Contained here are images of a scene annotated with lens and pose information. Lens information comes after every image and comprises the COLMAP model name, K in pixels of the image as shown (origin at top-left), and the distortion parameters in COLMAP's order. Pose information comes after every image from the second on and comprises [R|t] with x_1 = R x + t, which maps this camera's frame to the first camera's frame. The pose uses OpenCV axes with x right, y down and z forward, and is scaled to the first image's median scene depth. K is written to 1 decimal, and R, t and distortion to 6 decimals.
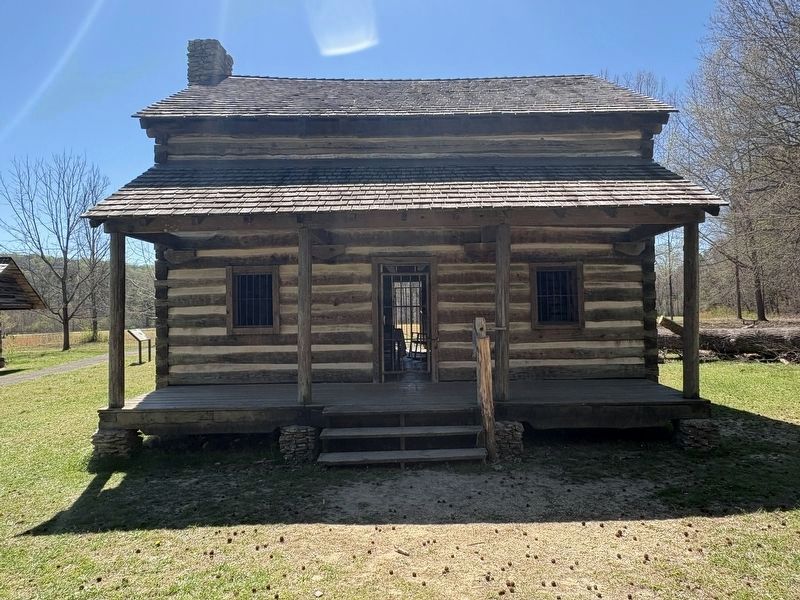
lens RADIAL K [[539.8, 0, 400.1], [0, 539.8, 301.2], [0, 0, 1]] dist [-0.005932, 0.003239]
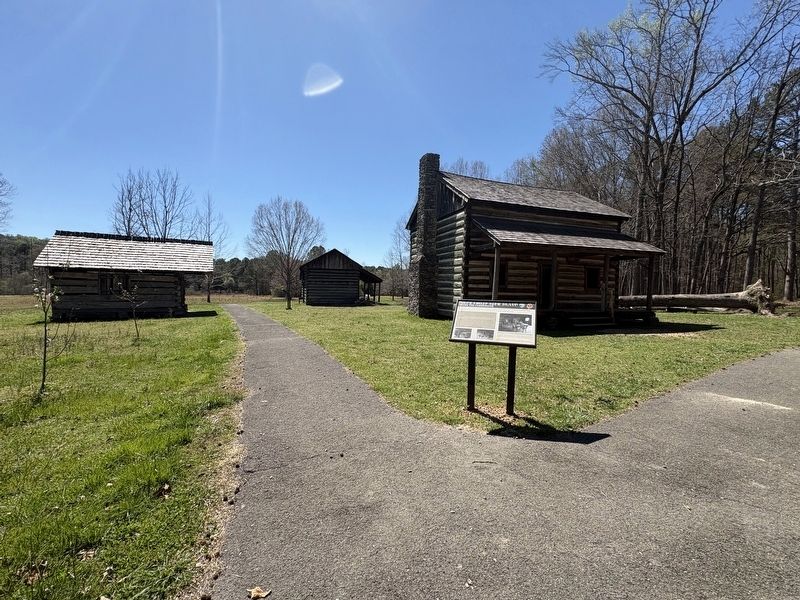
lens RADIAL K [[349.9, 0, 400.2], [0, 349.9, 299.1], [0, 0, 1]] dist [-0.000133, 0.000005]
pose [[0.951154, 0.028977, 0.307354, -1.221100], [-0.048604, 0.997225, 0.056395, 0.043228], [-0.304867, -0.068579, 0.949923, -0.441757]]
